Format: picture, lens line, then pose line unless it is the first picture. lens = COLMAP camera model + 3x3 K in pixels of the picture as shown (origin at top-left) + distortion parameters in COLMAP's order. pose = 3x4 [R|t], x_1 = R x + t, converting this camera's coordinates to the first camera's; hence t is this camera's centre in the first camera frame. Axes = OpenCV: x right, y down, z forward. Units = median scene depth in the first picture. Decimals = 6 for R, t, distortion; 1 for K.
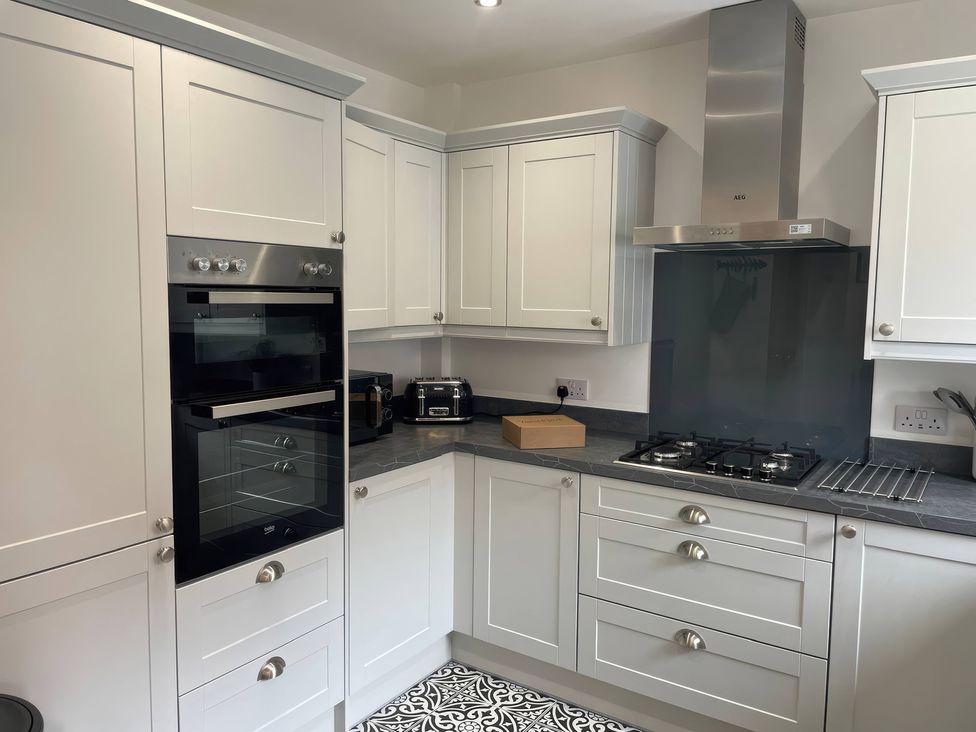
lens RADIAL K [[740.6, 0, 484.0], [0, 740.6, 360.7], [0, 0, 1]] dist [0.119775, -0.160286]
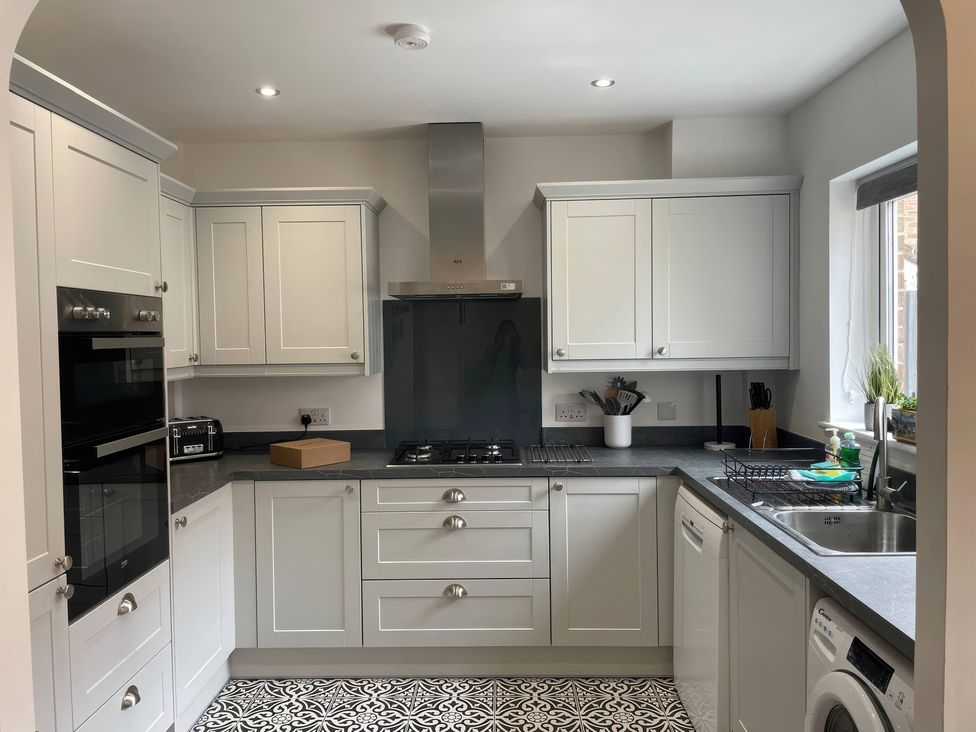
lens RADIAL K [[740.6, 0, 484.0], [0, 740.6, 360.7], [0, 0, 1]] dist [0.119775, -0.160286]
pose [[0.838909, -0.042797, 0.542586, -0.354532], [0.073000, 0.996744, -0.034248, 0.013036], [-0.539354, 0.068340, 0.839302, -0.148610]]
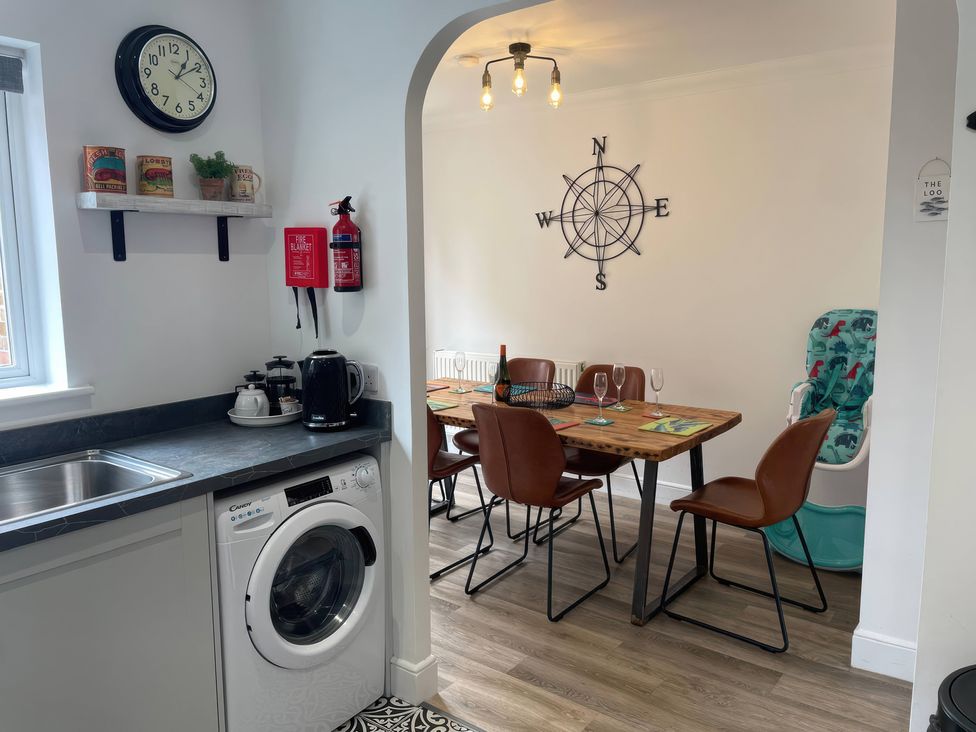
lens RADIAL K [[733.6, 0, 488.0], [0, 733.6, 366.0], [0, 0, 1]] dist [0.105135, -0.149446]
pose [[-0.999524, -0.003320, 0.030688, -0.014863], [0.003400, 0.976312, 0.216340, -0.066680], [-0.030679, 0.216342, -0.975836, 0.987682]]
